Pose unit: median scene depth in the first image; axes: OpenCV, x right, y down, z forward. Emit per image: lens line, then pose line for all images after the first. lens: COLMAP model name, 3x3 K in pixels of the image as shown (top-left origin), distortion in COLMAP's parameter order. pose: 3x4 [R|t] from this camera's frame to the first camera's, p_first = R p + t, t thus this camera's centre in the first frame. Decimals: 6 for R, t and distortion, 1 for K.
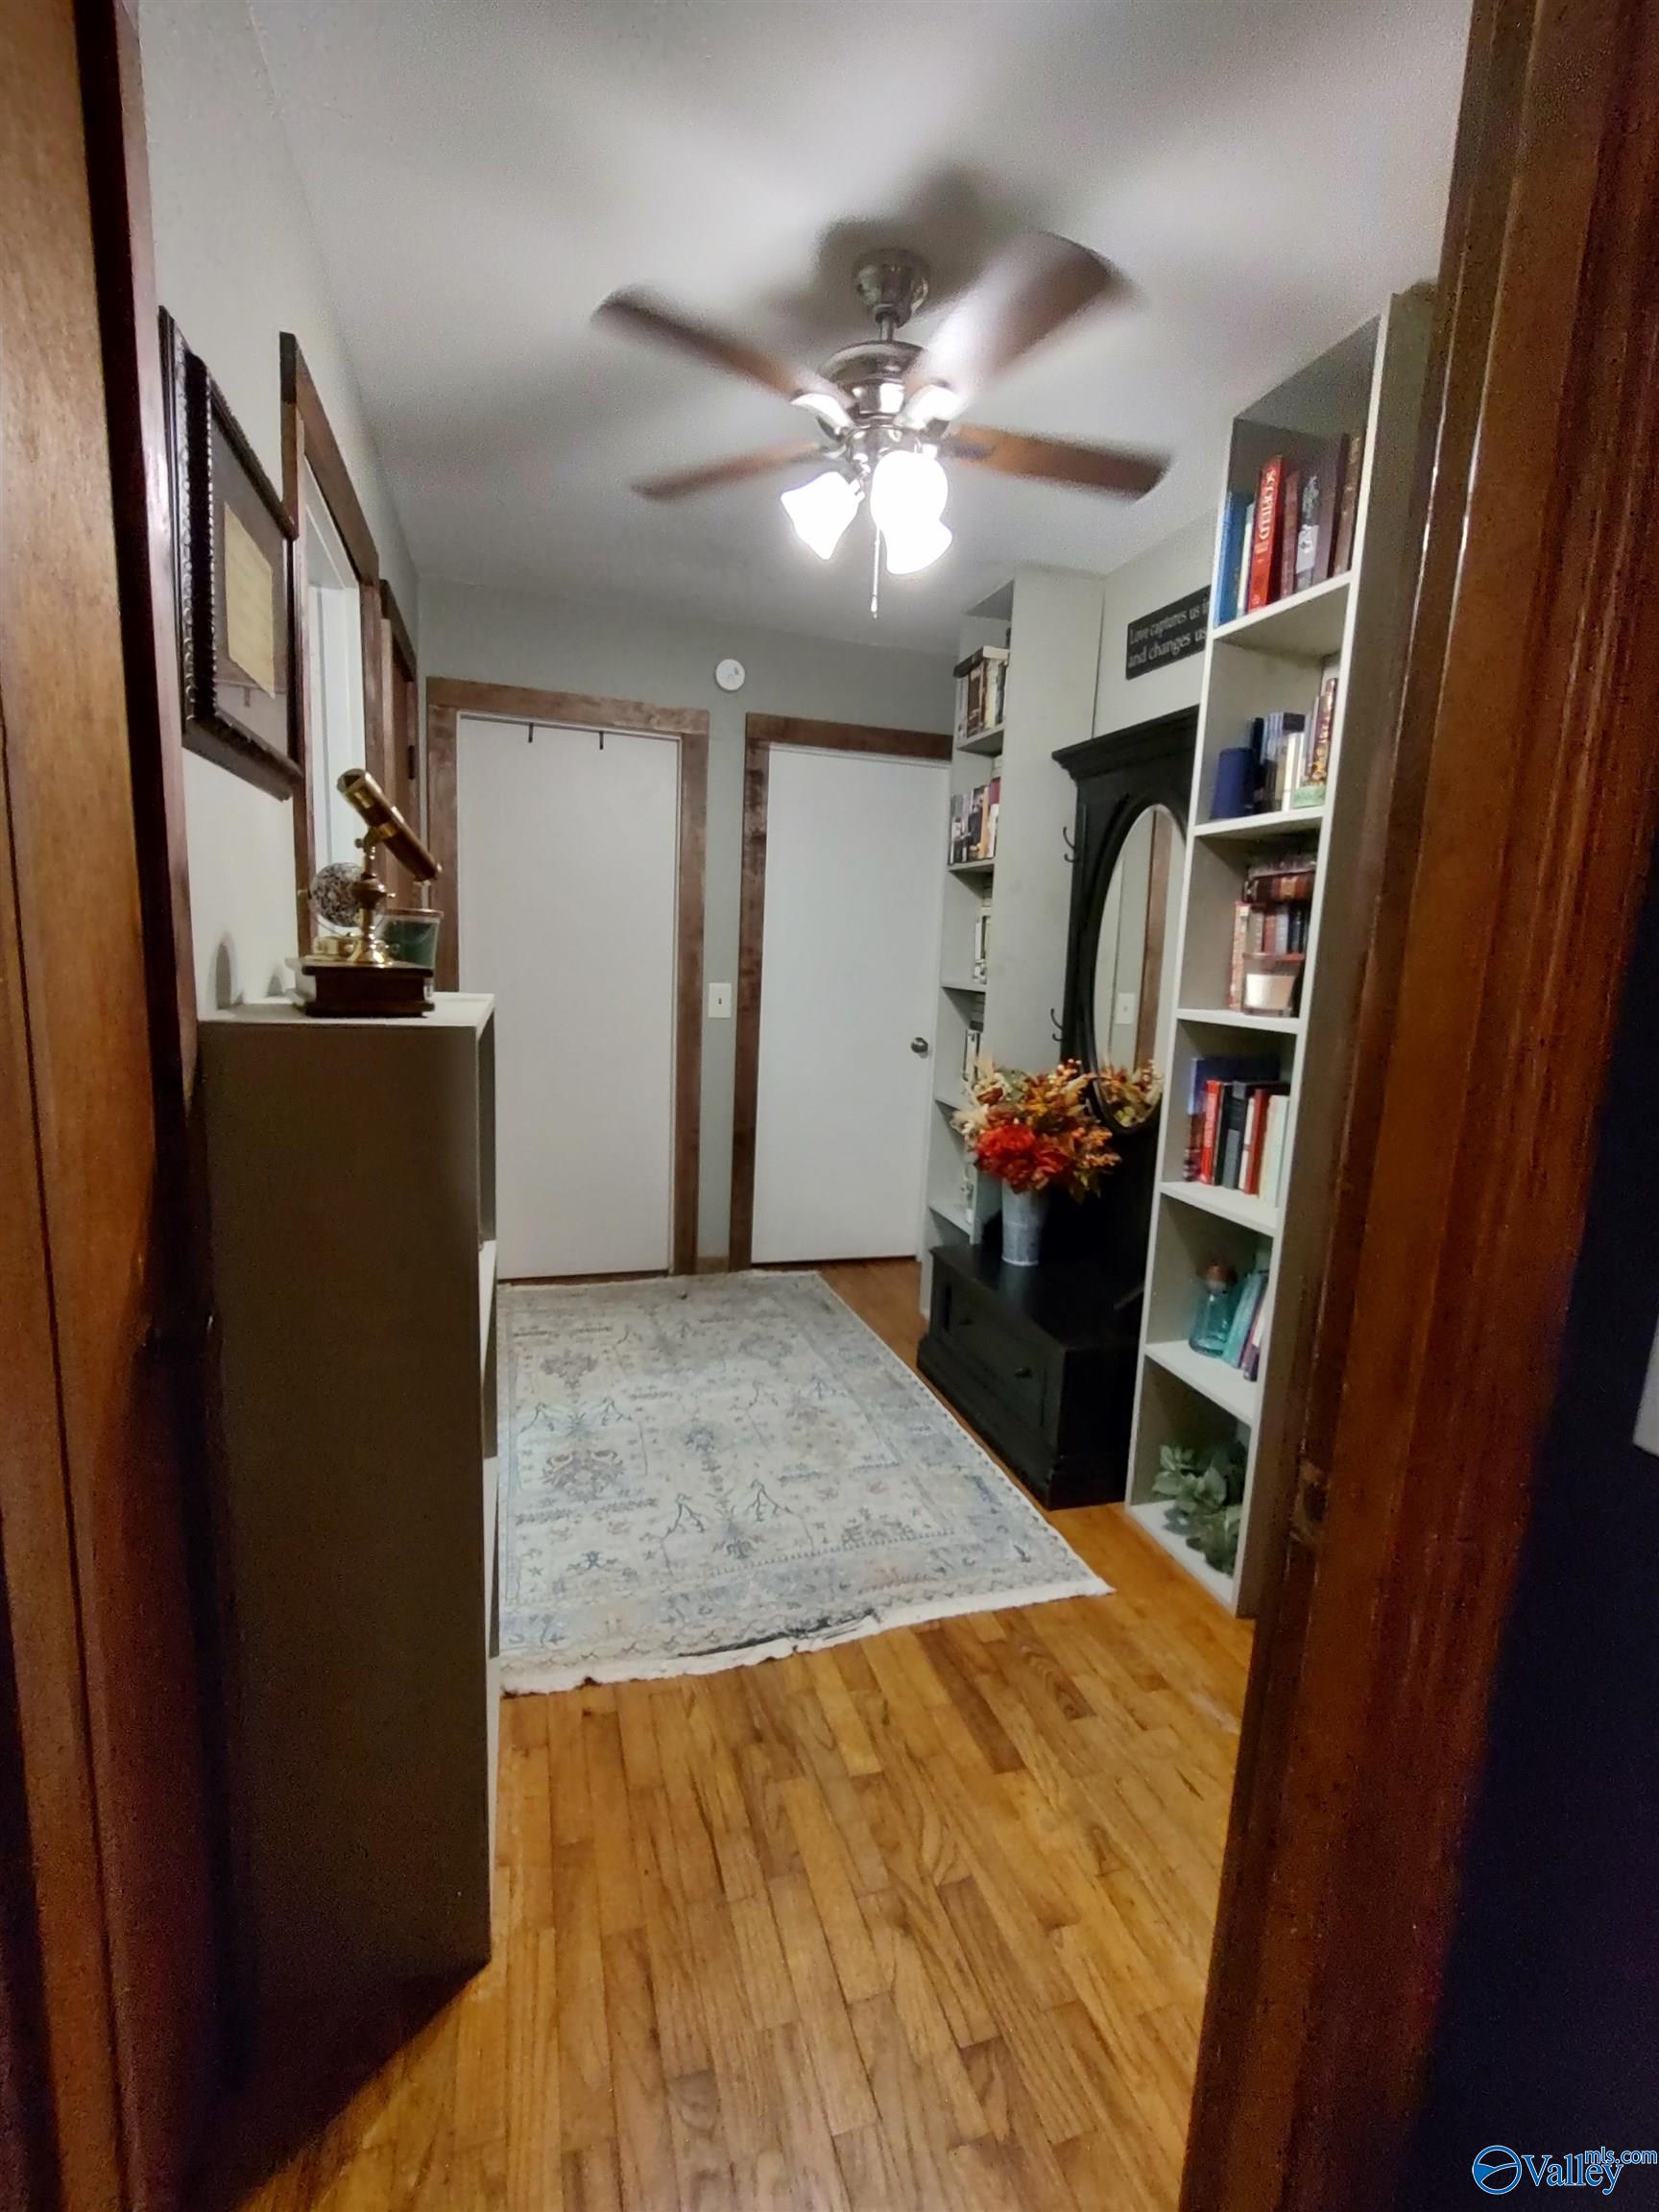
lens RADIAL K [[1004.3, 0, 833.6], [0, 1004.3, 1113.1], [0, 0, 1]] dist [0.001855, -0.002258]
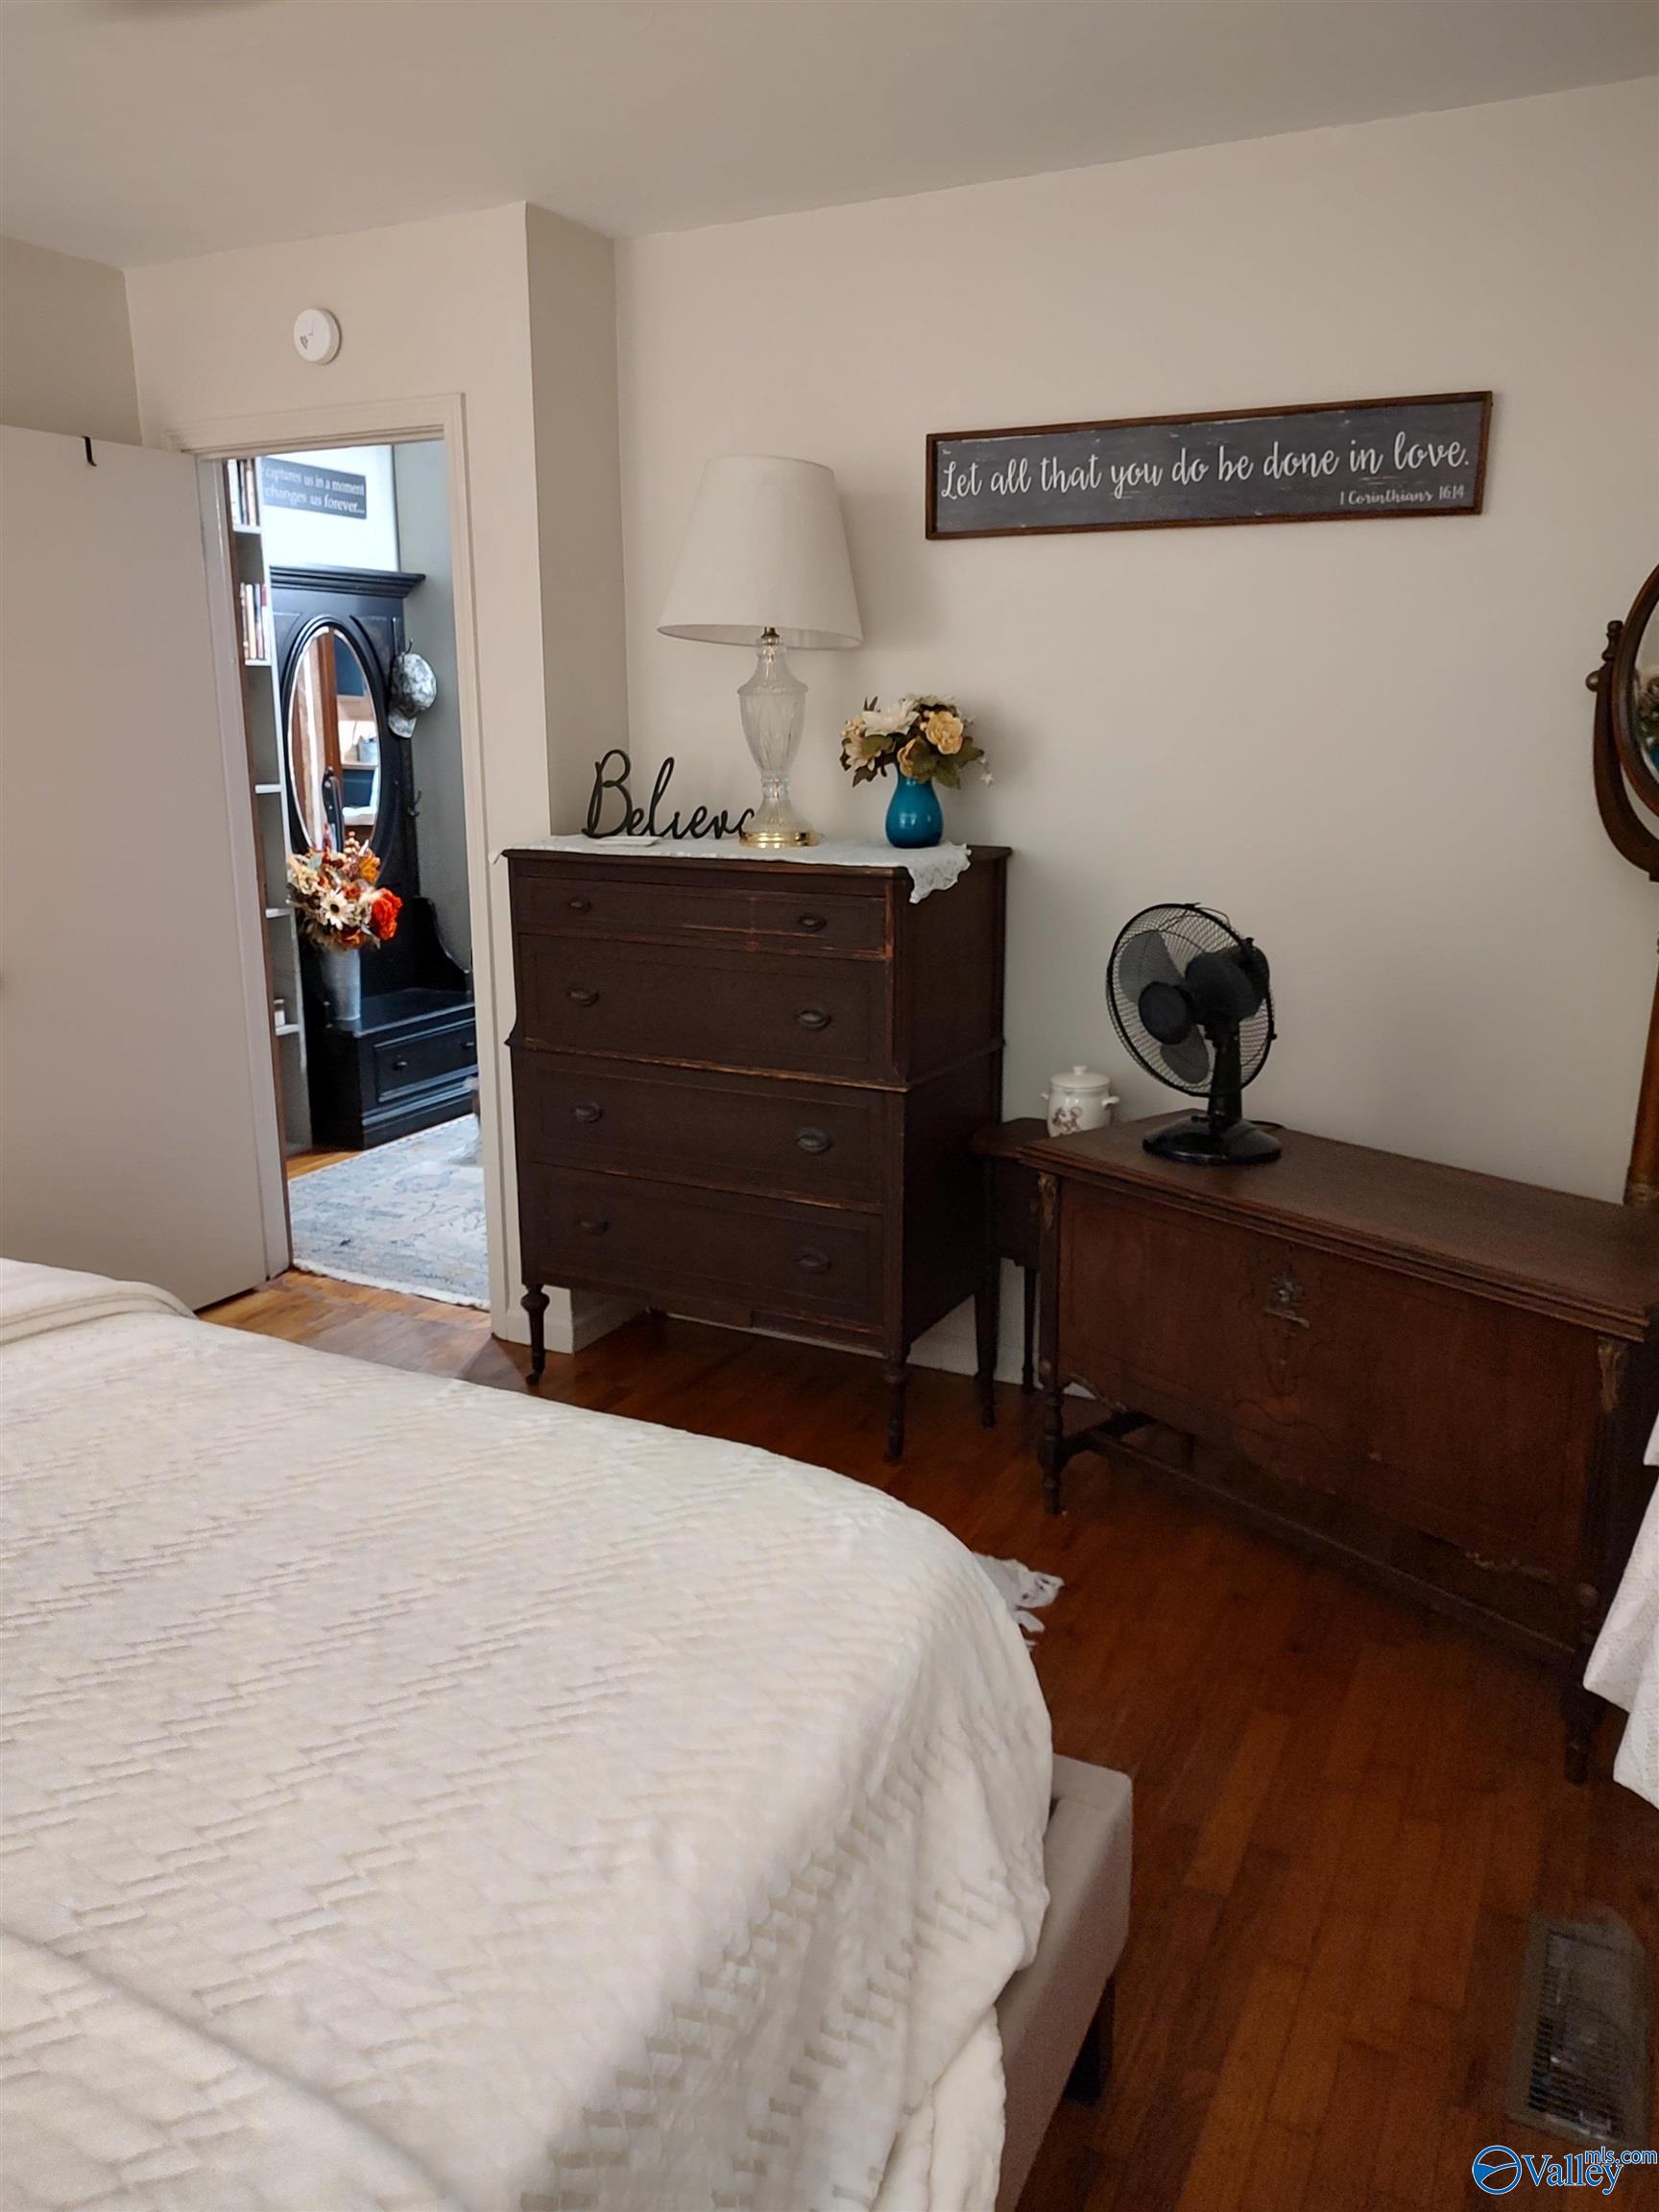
lens RADIAL K [[1614.7, 0, 827.4], [0, 1614.7, 1093.2], [0, 0, 1]] dist [0.028093, -0.018013]
pose [[-0.712021, -0.207589, 0.670771, -1.712094], [0.086285, 0.922190, 0.376989, -0.494349], [-0.696837, 0.326301, -0.638707, 2.127807]]
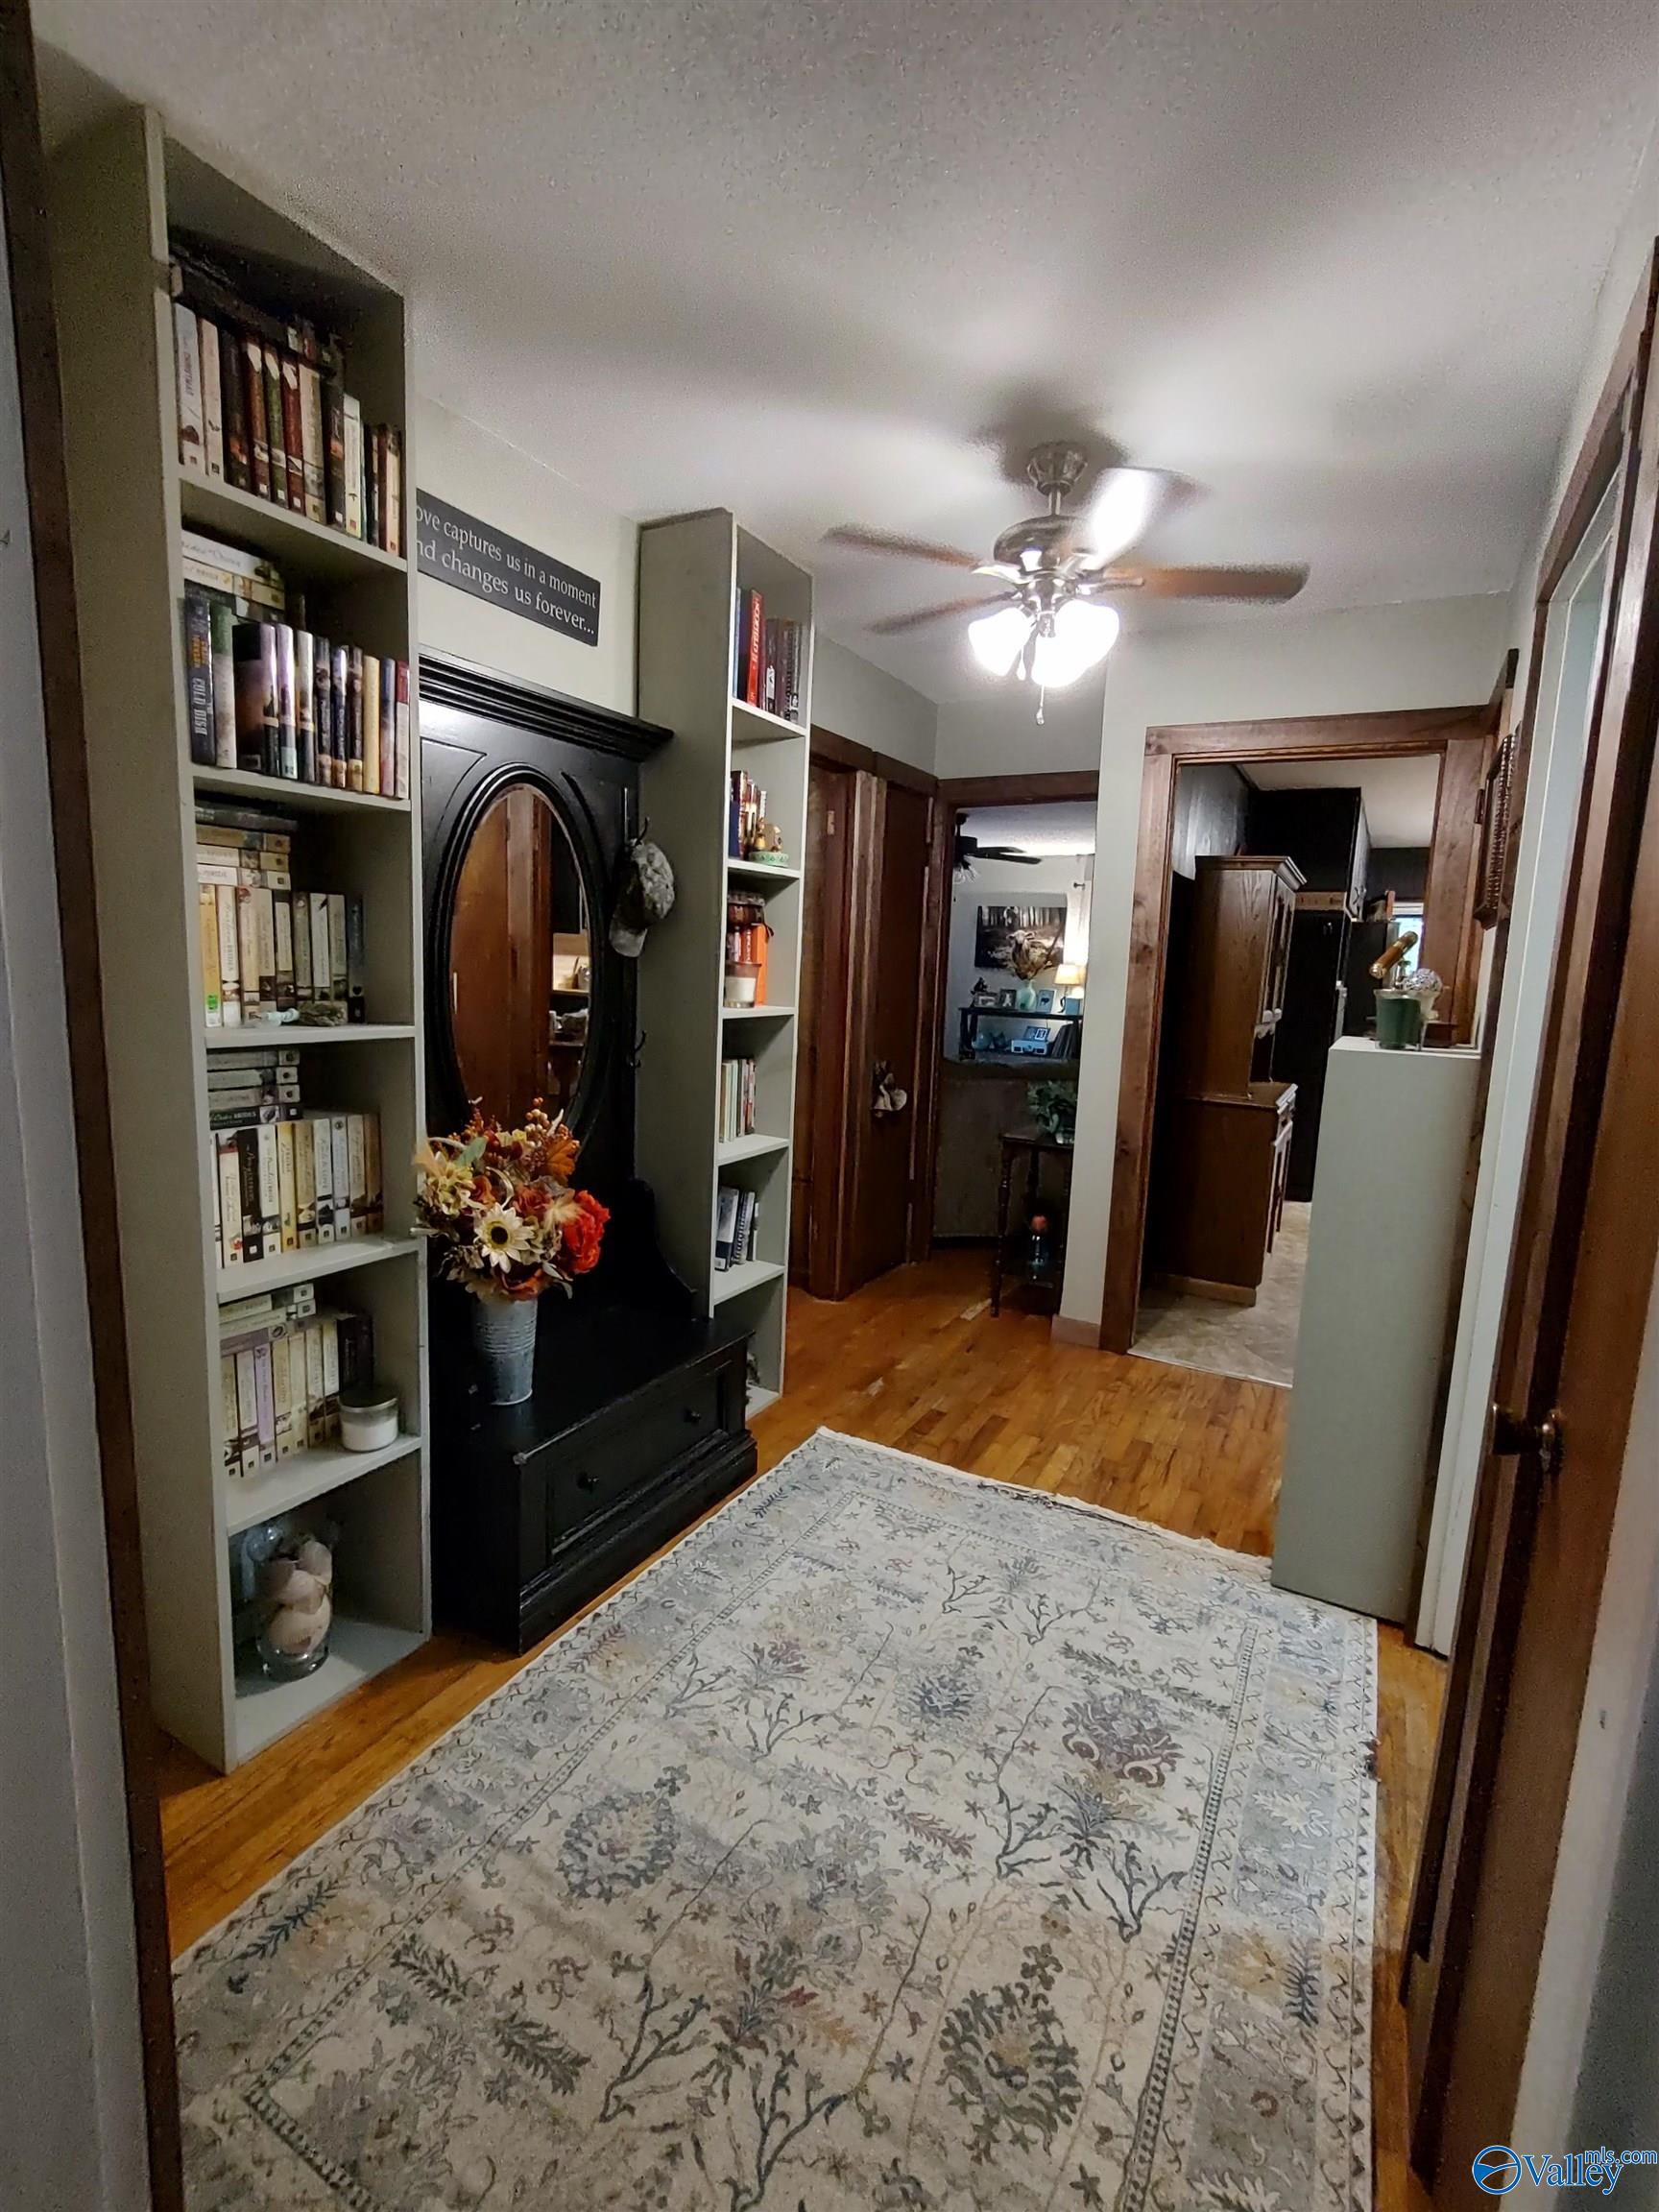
lens RADIAL K [[1004.3, 0, 835.4], [0, 1004.3, 1111.2], [0, 0, 1]] dist [0.001855, -0.002258]
pose [[-0.693949, -0.177046, 0.697918, -0.511027], [0.049650, 0.955224, 0.291687, -0.282055], [-0.718310, 0.237068, -0.654086, 1.457605]]
